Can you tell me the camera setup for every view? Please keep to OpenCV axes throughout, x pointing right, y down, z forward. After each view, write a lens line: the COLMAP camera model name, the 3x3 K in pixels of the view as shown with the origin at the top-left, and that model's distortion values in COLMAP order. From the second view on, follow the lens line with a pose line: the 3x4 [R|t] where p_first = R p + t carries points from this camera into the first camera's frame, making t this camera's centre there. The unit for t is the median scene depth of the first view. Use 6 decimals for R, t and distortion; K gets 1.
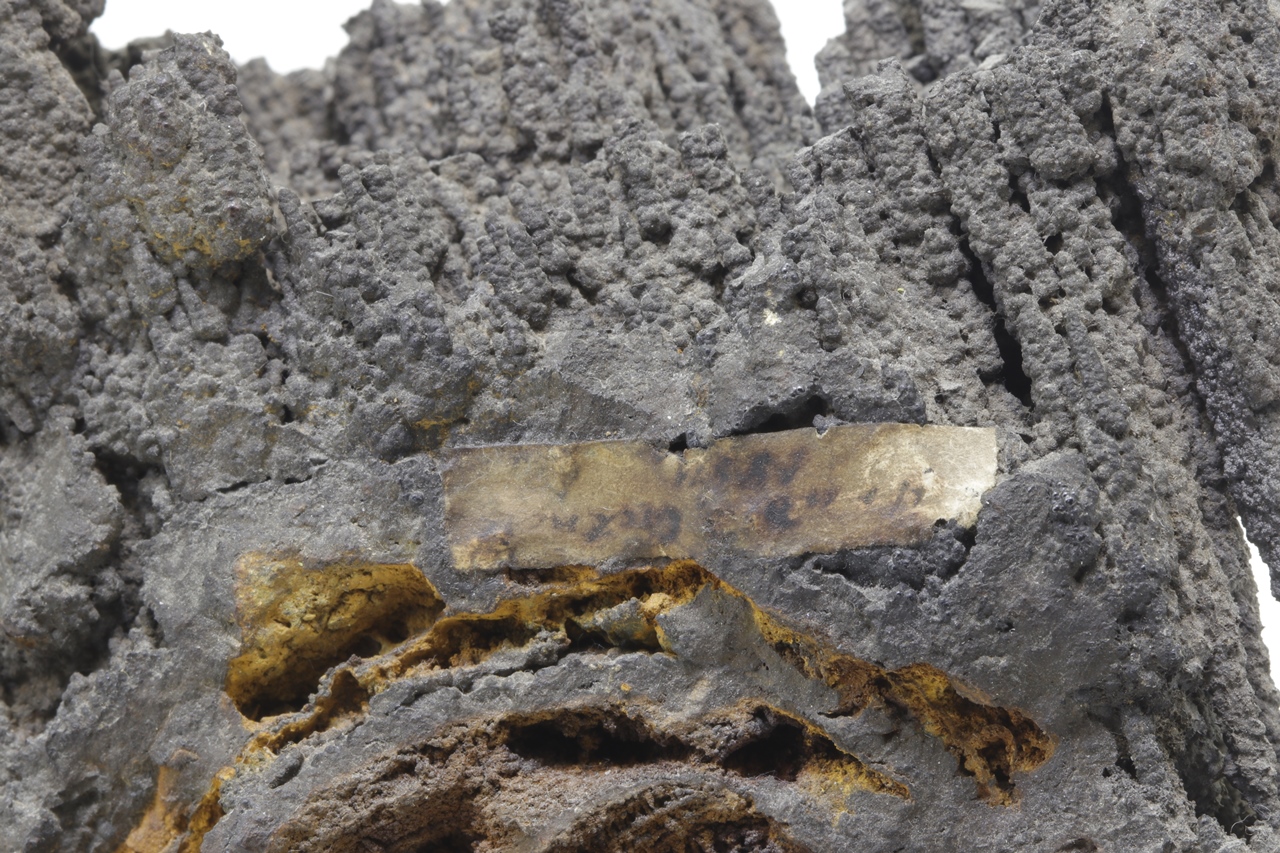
lens RADIAL K [[6864.2, 0, 649.1], [0, 6864.2, 419.2], [0, 0, 1]] dist [0.219479, 0.000000]
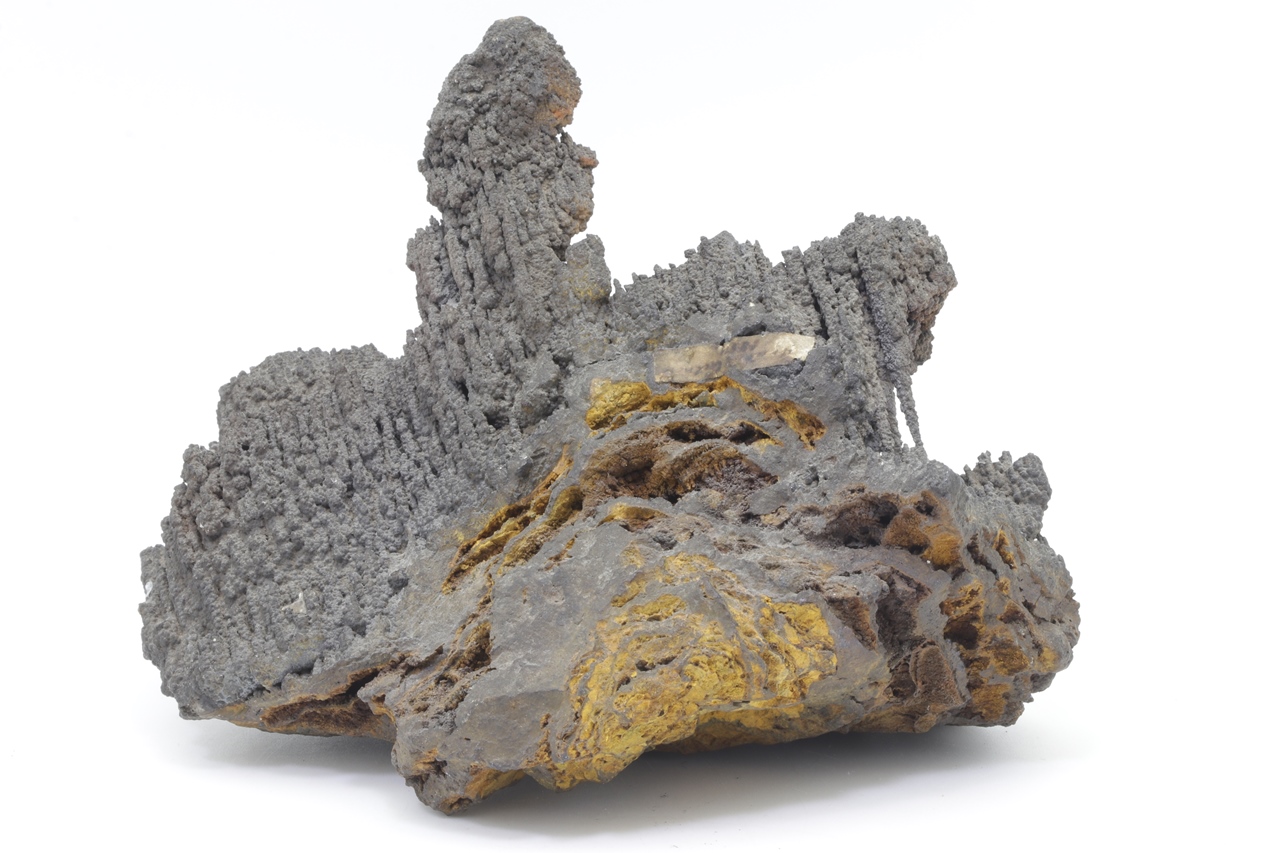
lens RADIAL K [[6864.2, 0, 637.3], [0, 6864.2, 429.0], [0, 0, 1]] dist [0.219479, 0.000000]
pose [[0.989640, 0.039039, -0.138159, 0.426988], [-0.087117, 0.928196, -0.361748, 1.256664], [0.114117, 0.370037, 0.921982, -2.079125]]
